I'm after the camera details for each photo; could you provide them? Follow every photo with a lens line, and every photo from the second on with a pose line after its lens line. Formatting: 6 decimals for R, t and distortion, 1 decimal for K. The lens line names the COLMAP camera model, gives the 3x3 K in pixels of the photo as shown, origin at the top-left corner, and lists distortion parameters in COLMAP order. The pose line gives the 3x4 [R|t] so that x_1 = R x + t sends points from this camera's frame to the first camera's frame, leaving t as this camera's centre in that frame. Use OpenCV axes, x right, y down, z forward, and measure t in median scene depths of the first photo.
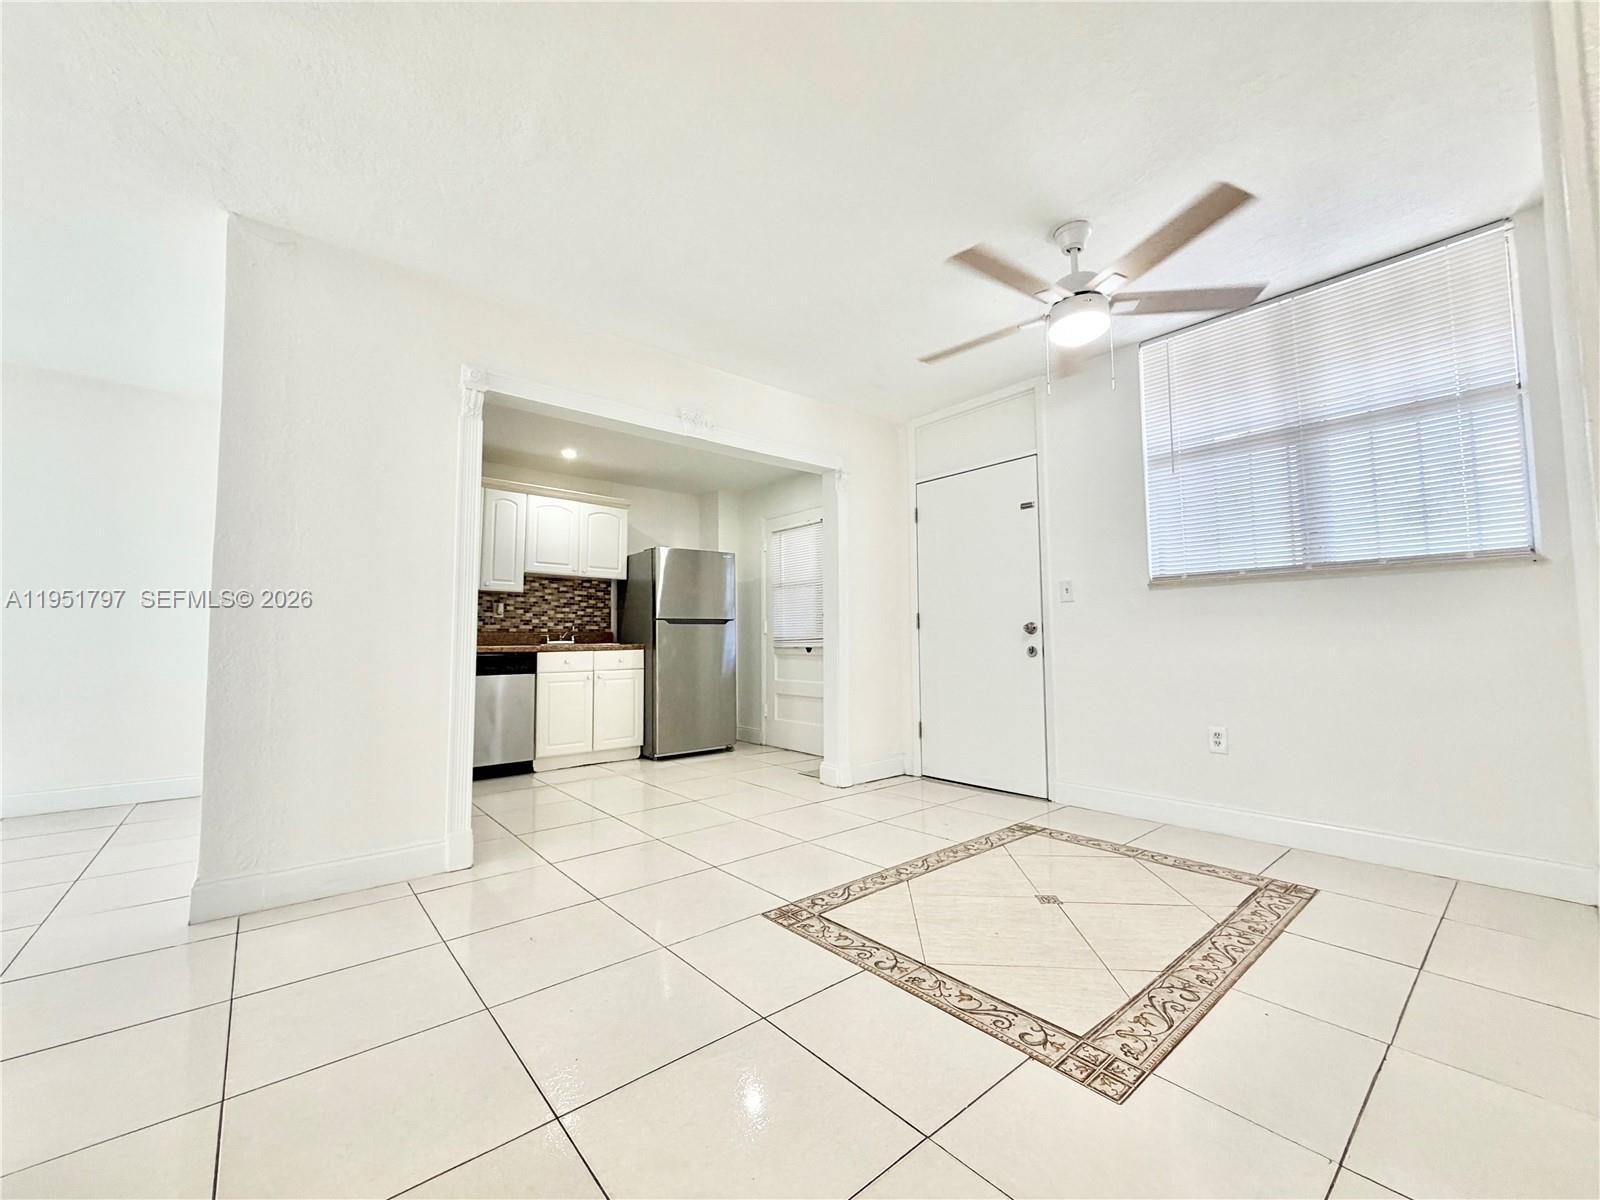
lens RADIAL K [[638.2, 0, 799.3], [0, 638.2, 604.9], [0, 0, 1]] dist [0.000393, -0.000748]
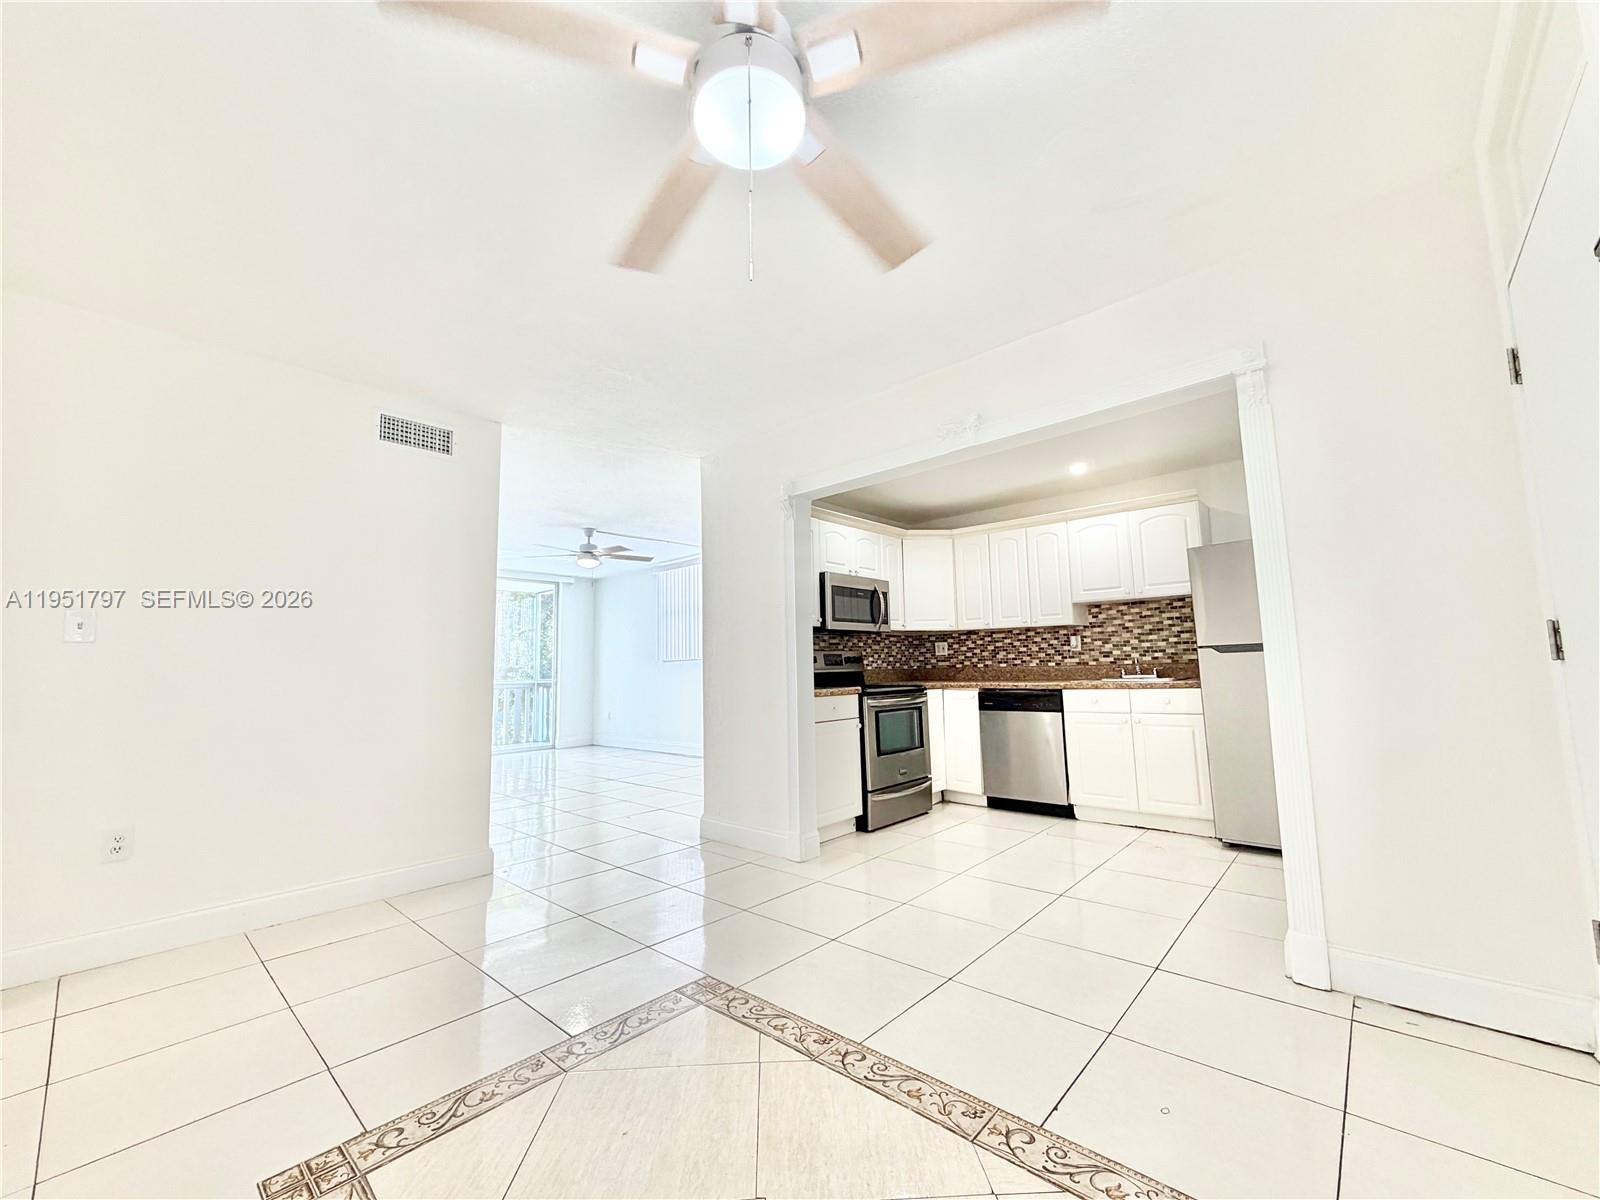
lens RADIAL K [[638.2, 0, 793.4], [0, 638.2, 602.6], [0, 0, 1]] dist [0.000393, -0.000748]
pose [[0.129689, -0.102394, -0.986254, 0.419111], [0.080355, 0.992468, -0.092473, 0.002180], [0.988293, -0.067258, 0.136940, 0.430080]]
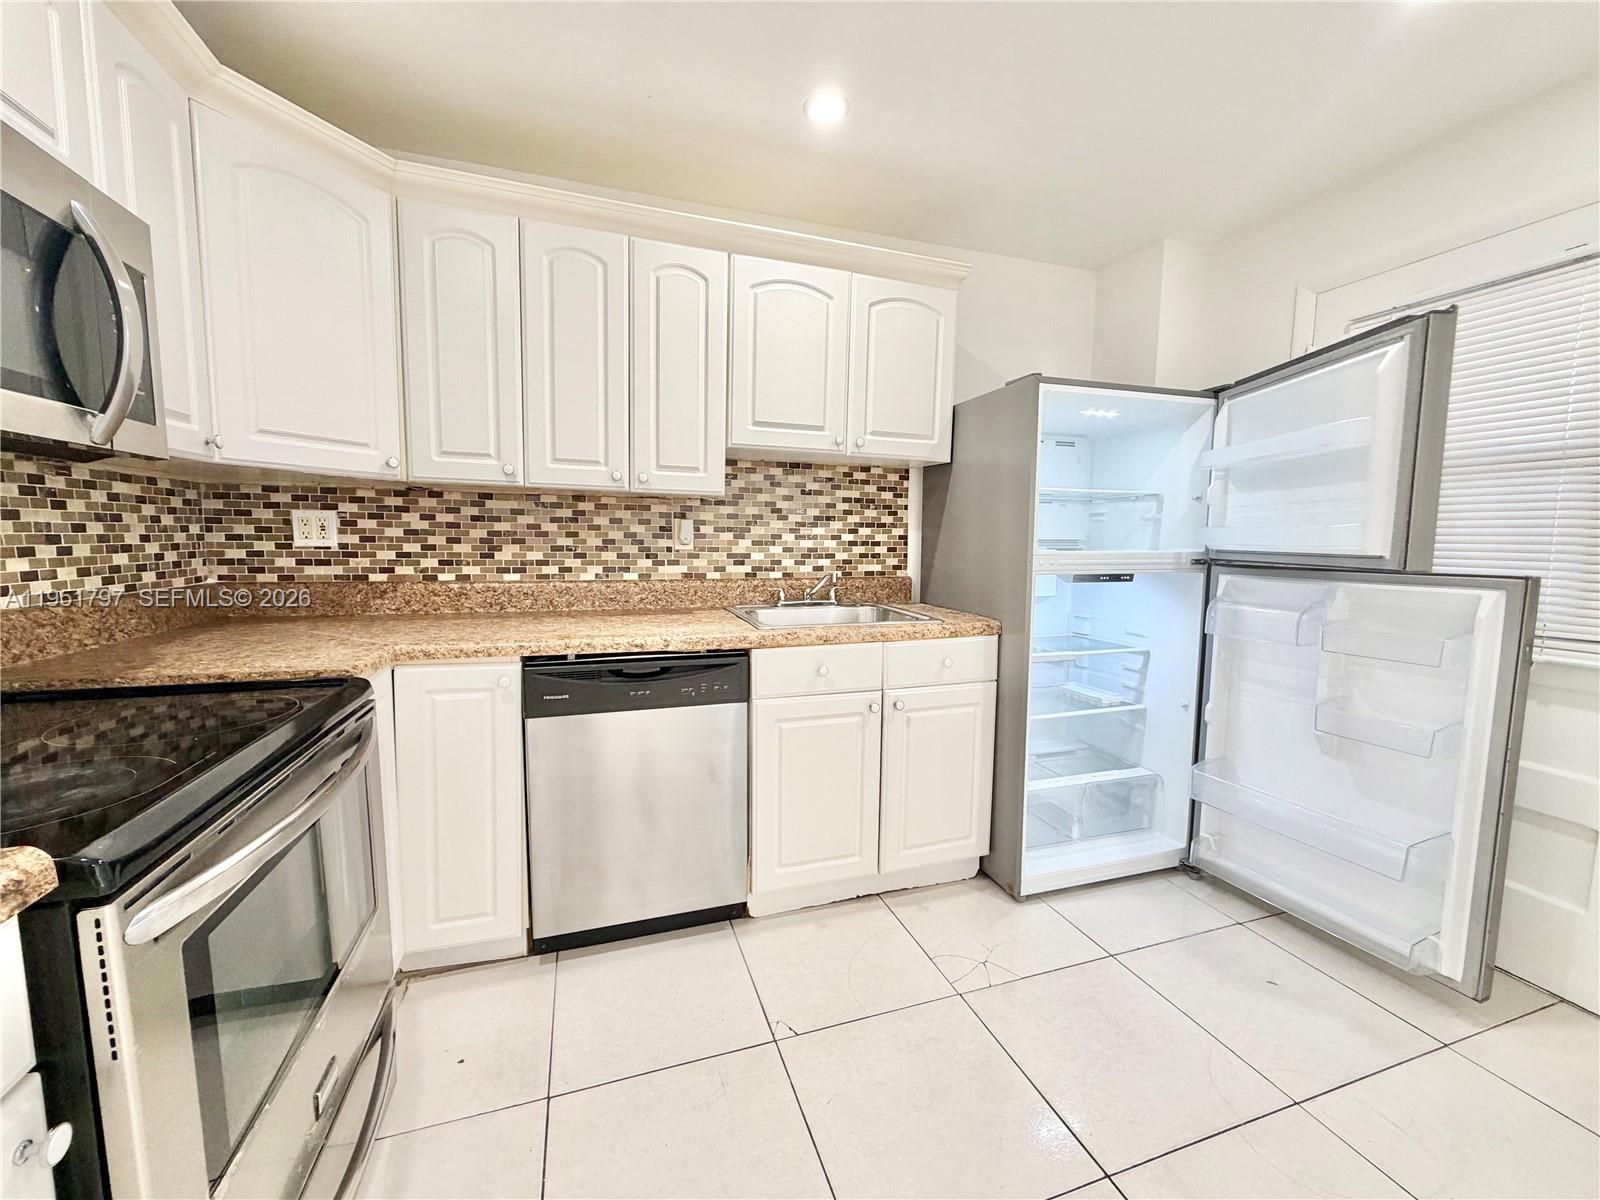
lens RADIAL K [[638.2, 0, 798.4], [0, 638.2, 602.1], [0, 0, 1]] dist [0.000393, -0.000748]
pose [[0.929329, 0.053988, -0.365284, -0.209813], [0.005010, 0.987319, 0.158669, -0.015832], [0.369218, -0.149286, 0.917274, 0.569936]]
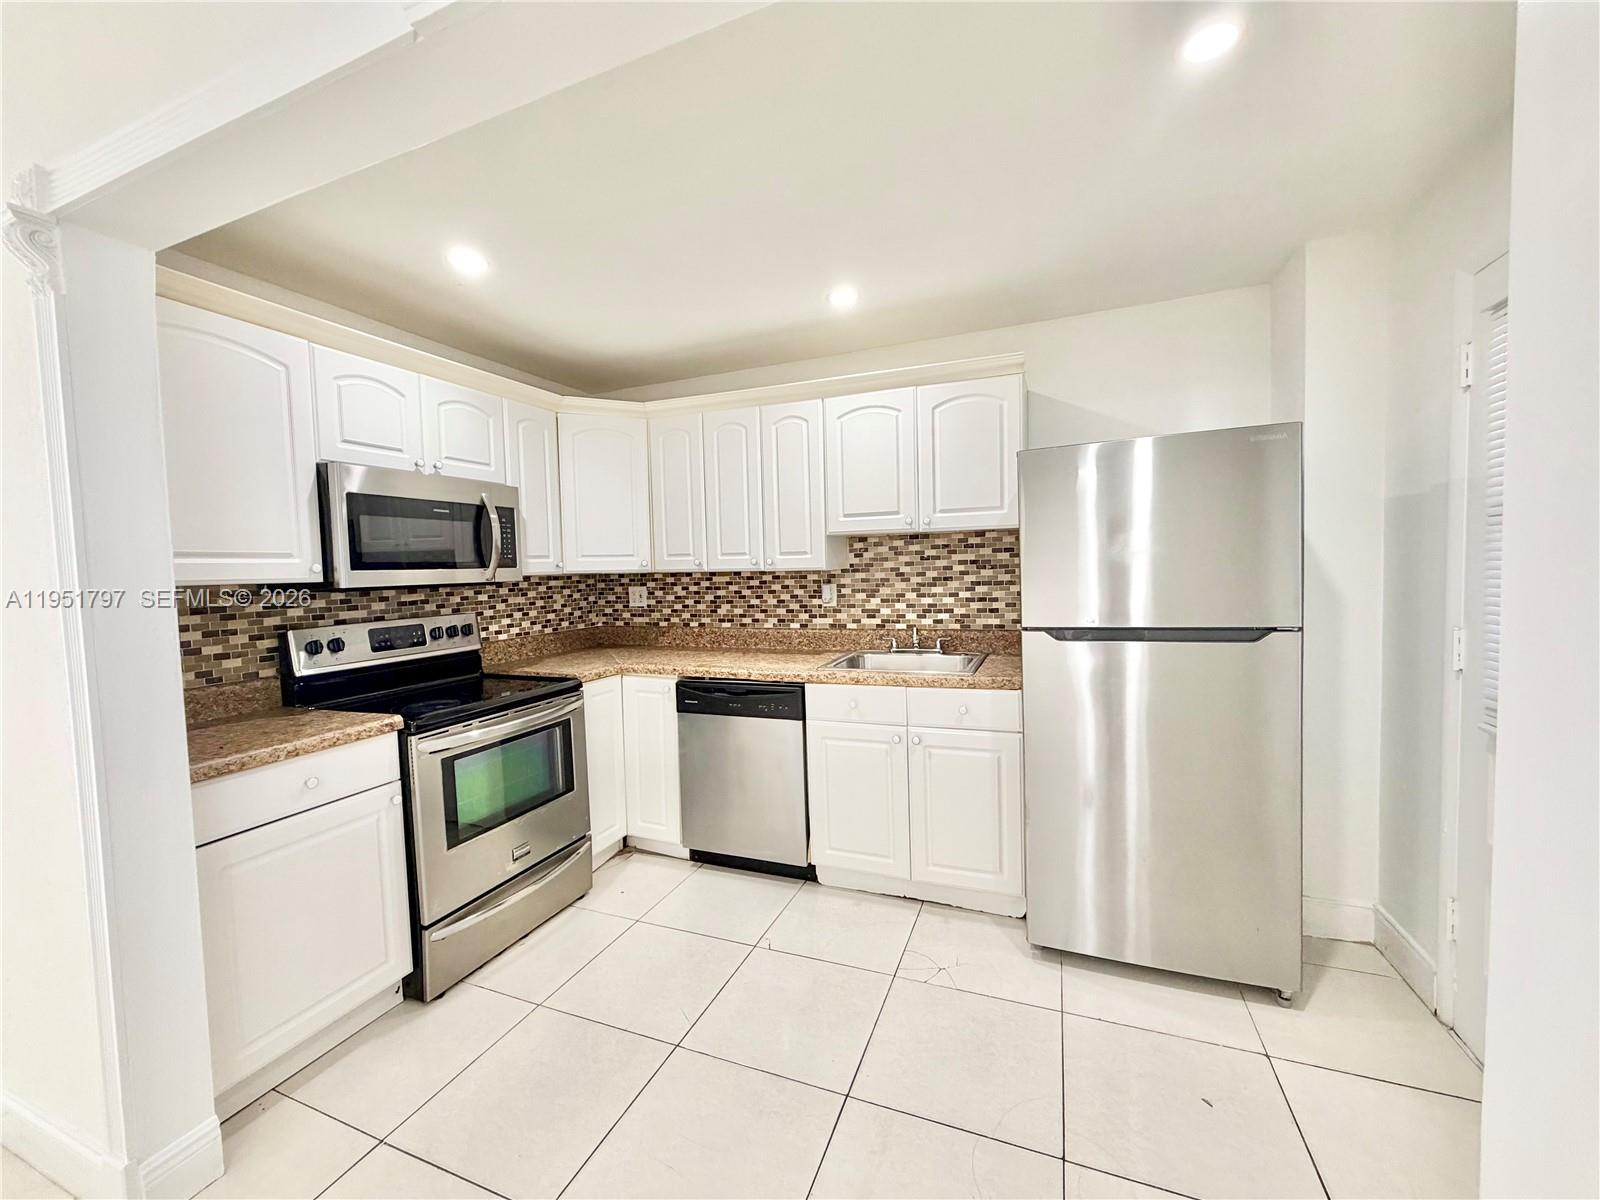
lens RADIAL K [[638.2, 0, 792.8], [0, 638.2, 603.4], [0, 0, 1]] dist [0.000393, -0.000748]
pose [[0.462550, 0.040948, -0.885647, 0.070364], [0.078545, 0.993112, 0.086939, -0.039868], [0.883107, -0.109777, 0.456148, 0.651596]]
